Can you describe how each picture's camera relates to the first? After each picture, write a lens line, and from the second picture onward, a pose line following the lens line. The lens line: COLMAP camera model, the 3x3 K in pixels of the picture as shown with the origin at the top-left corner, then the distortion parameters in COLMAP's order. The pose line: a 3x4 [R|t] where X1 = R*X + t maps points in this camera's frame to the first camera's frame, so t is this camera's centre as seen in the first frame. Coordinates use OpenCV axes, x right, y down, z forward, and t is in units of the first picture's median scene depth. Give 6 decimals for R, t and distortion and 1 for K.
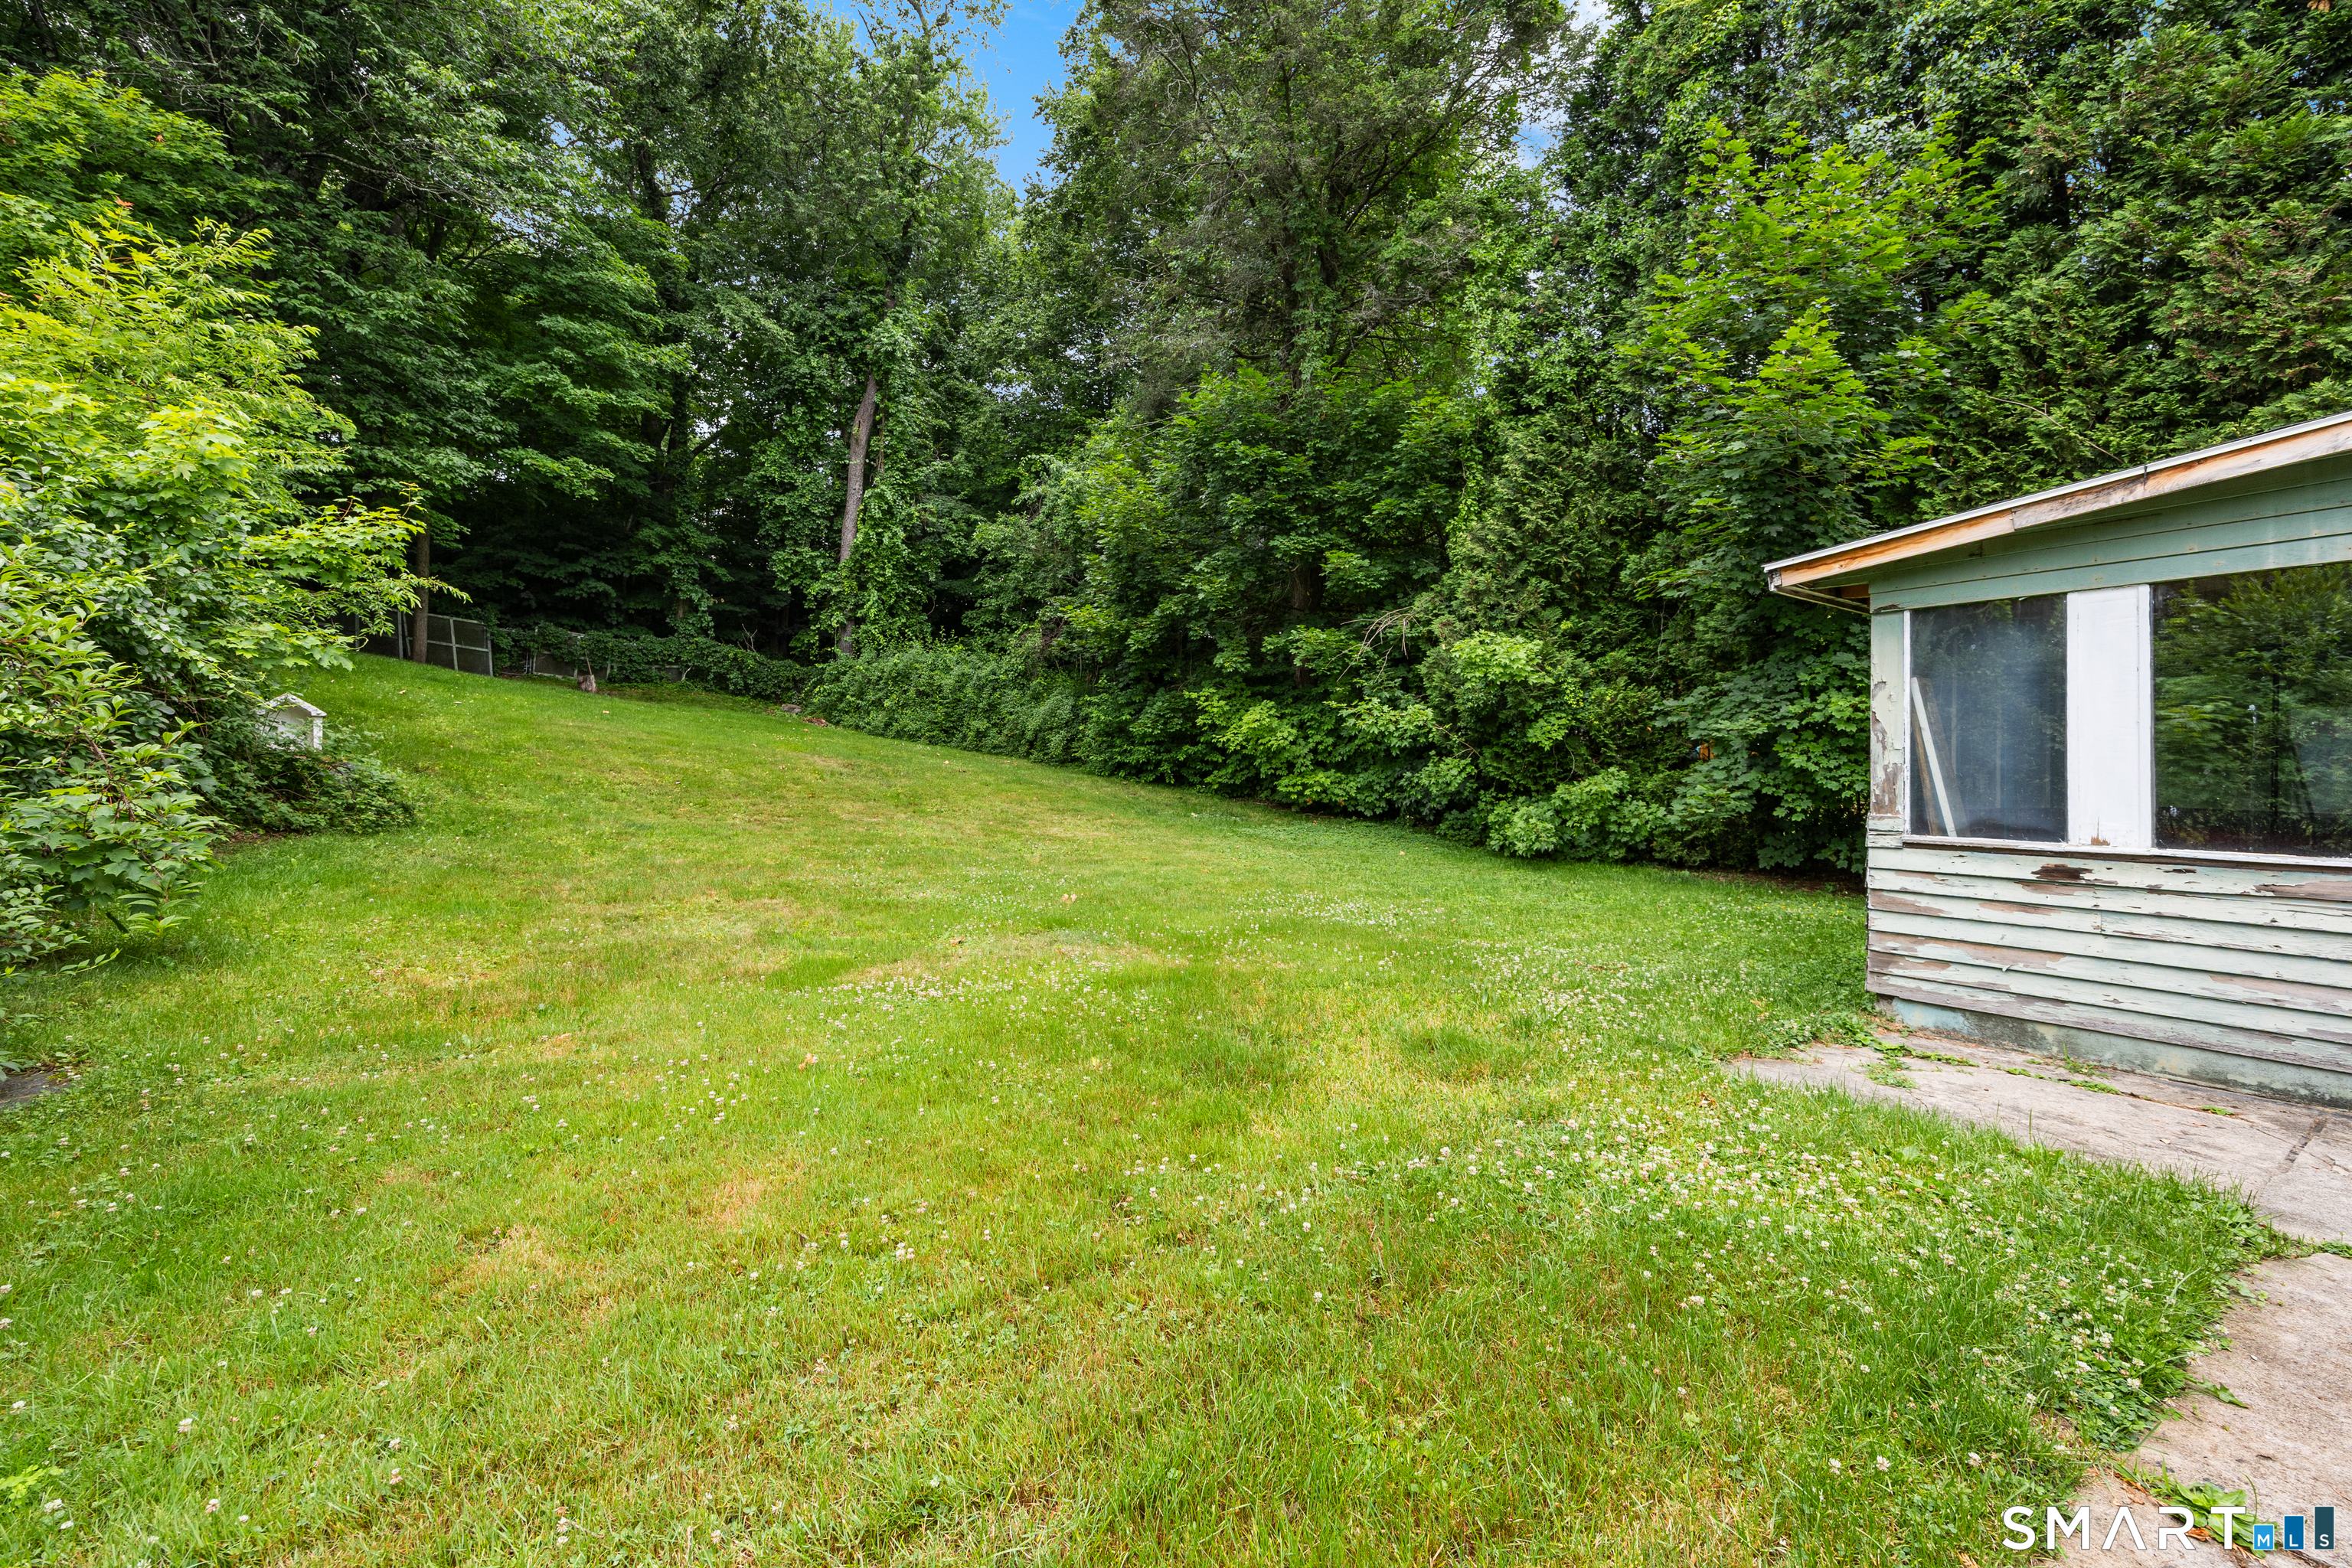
lens RADIAL K [[908.7, 0, 1189.4], [0, 908.7, 782.6], [0, 0, 1]] dist [0.002739, 0.001011]
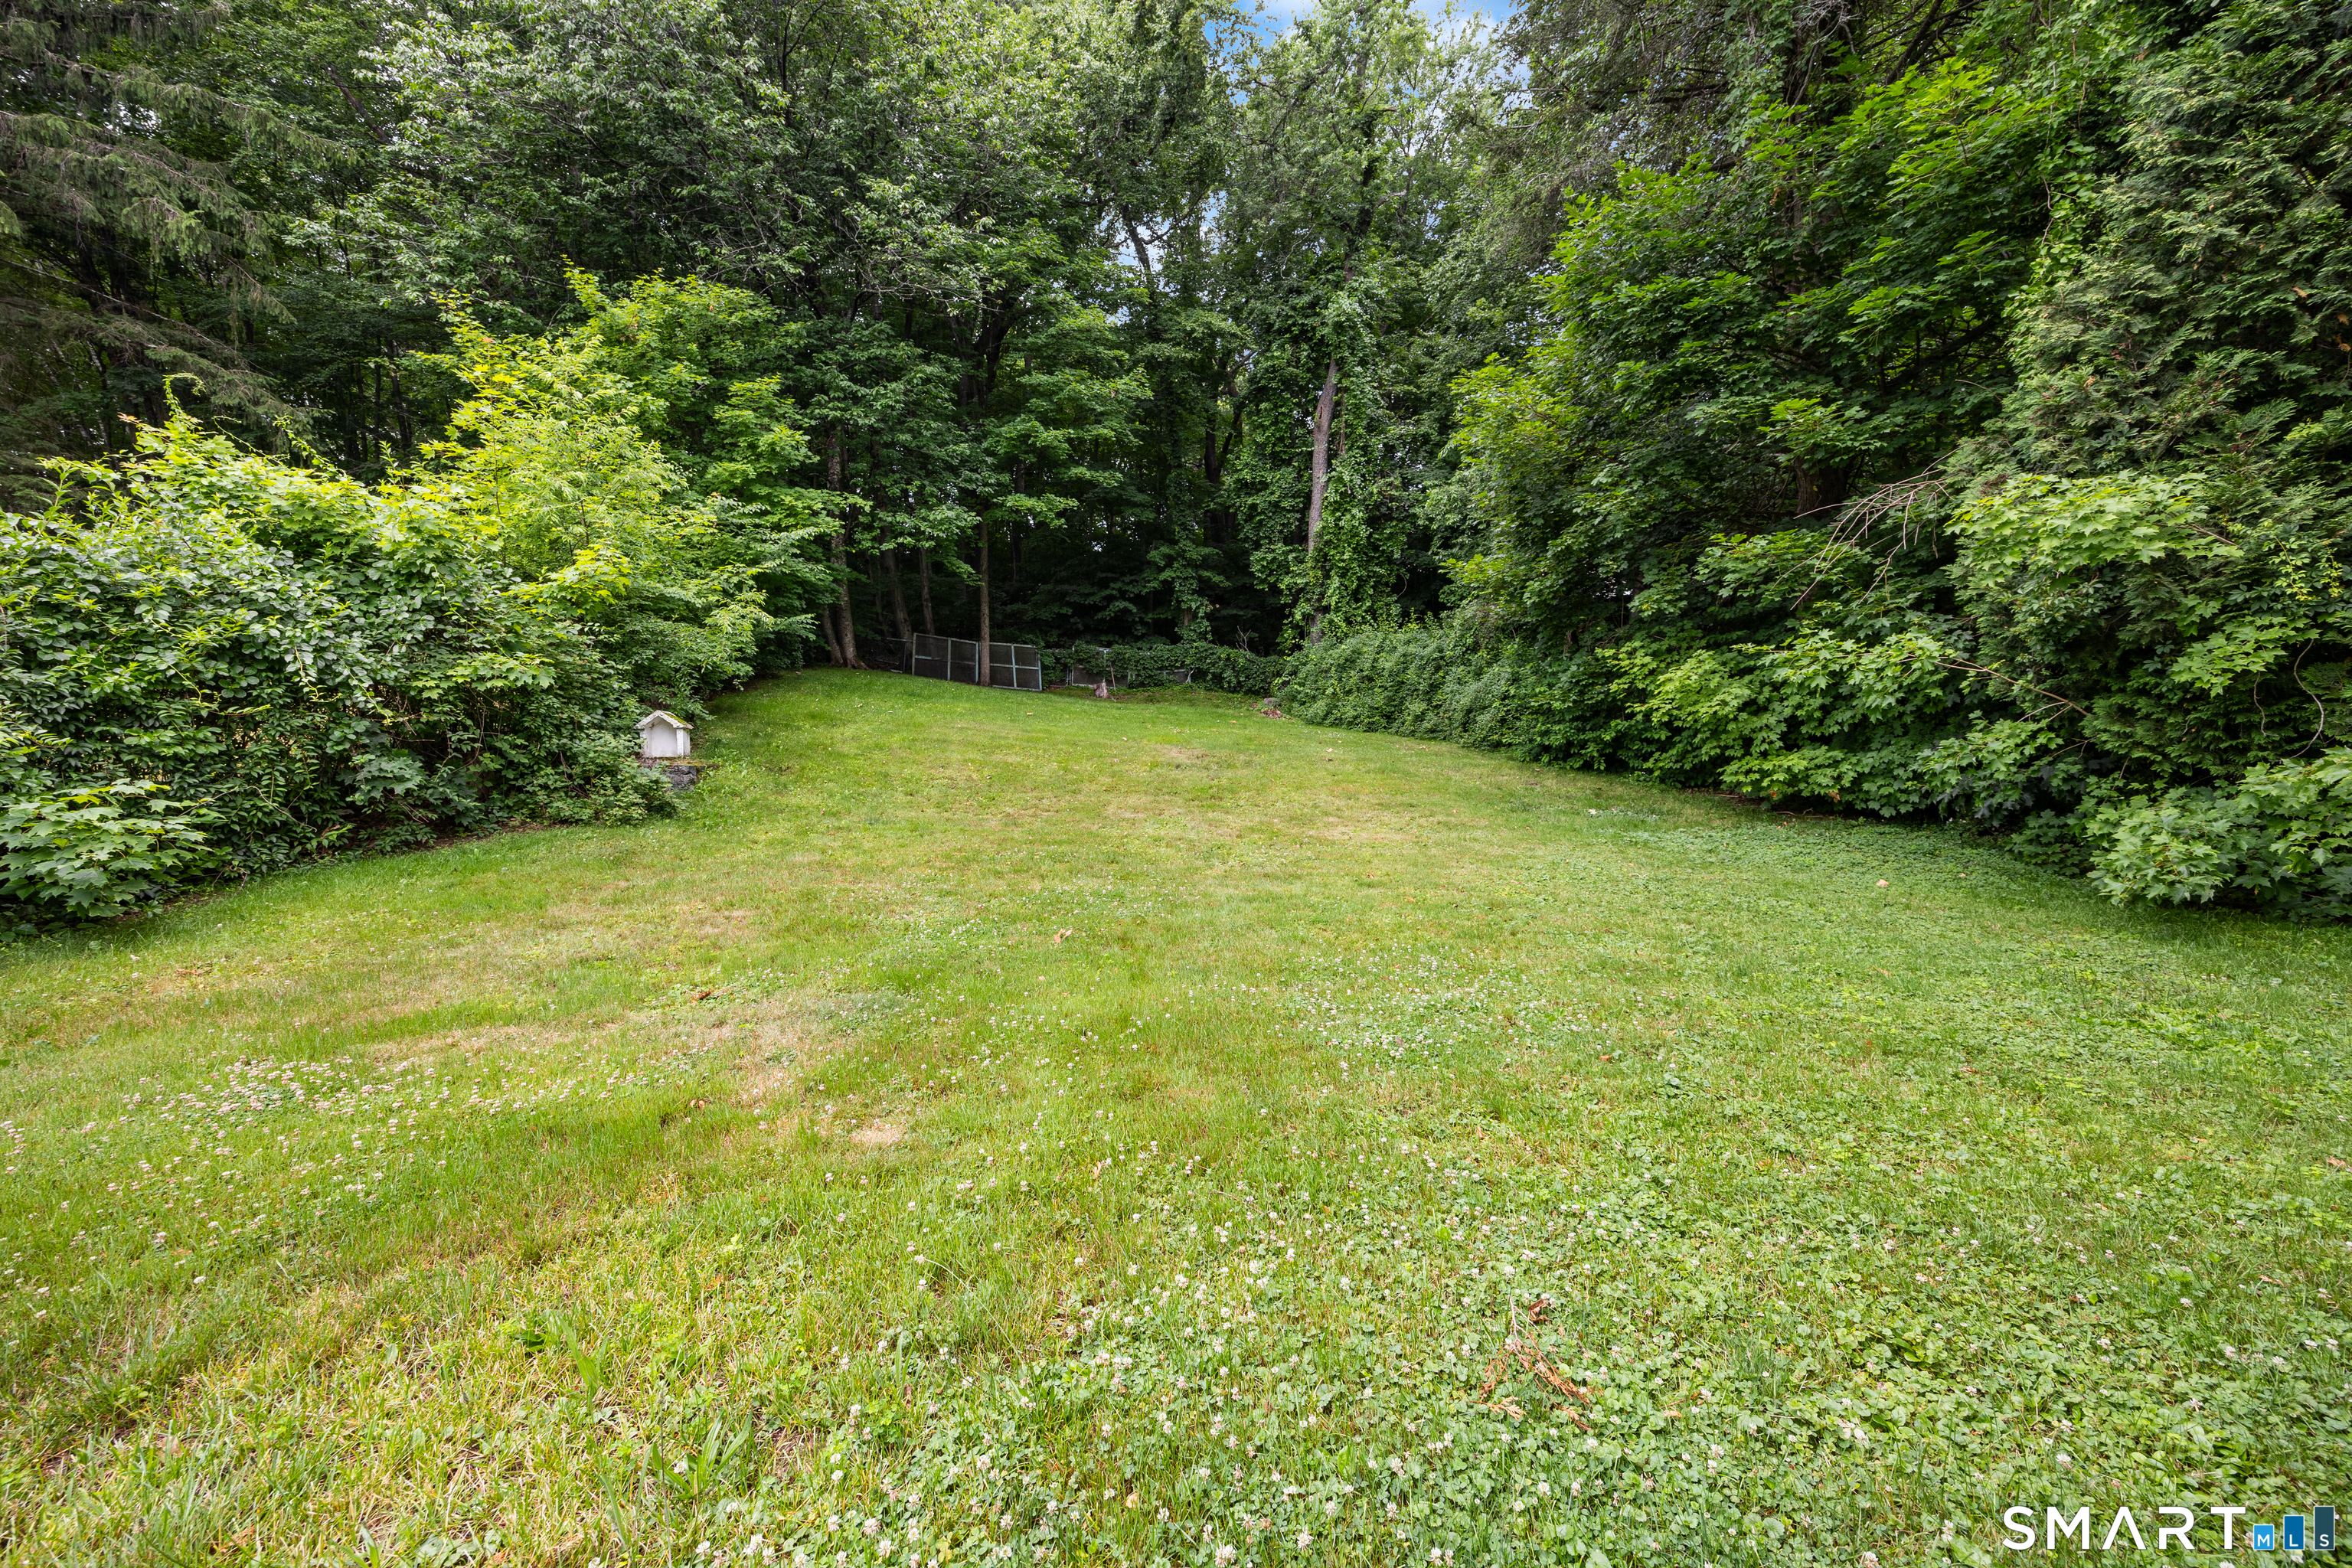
lens RADIAL K [[908.7, 0, 1167.9], [0, 908.7, 796.8], [0, 0, 1]] dist [0.002739, 0.001011]
pose [[0.817809, 0.003118, -0.575482, 0.154646], [0.013284, 0.999617, 0.024293, -0.000201], [0.575337, -0.027512, 0.817454, 0.194597]]
